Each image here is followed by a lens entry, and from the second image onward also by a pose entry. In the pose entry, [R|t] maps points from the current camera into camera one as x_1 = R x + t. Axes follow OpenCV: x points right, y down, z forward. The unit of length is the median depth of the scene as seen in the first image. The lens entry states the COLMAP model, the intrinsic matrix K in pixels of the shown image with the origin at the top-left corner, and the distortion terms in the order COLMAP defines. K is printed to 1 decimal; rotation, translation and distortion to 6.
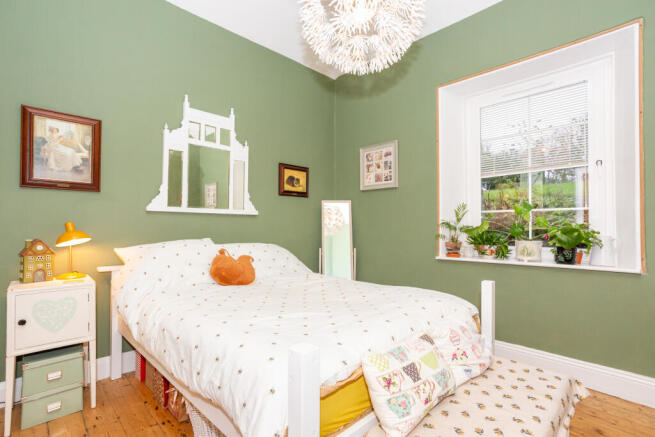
lens RADIAL K [[318.8, 0, 322.3], [0, 318.8, 220.3], [0, 0, 1]] dist [-0.036466, 0.014056]
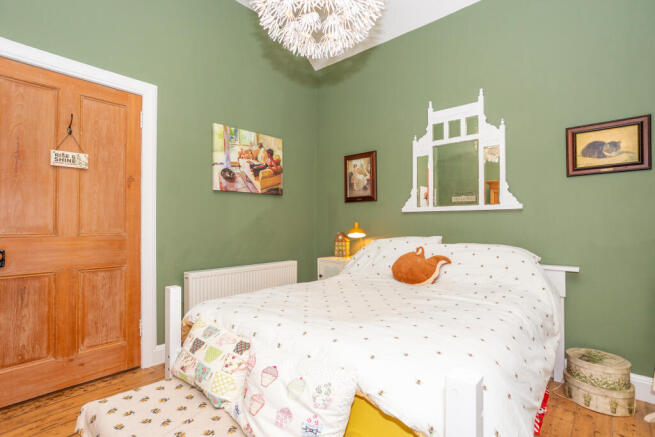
lens RADIAL K [[318.8, 0, 322.6], [0, 318.8, 218.7], [0, 0, 1]] dist [-0.036466, 0.014056]
pose [[0.053999, -0.023587, -0.998262, 0.738755], [0.020053, 0.999545, -0.022532, 0.018918], [0.998340, -0.018801, 0.054447, 0.694194]]
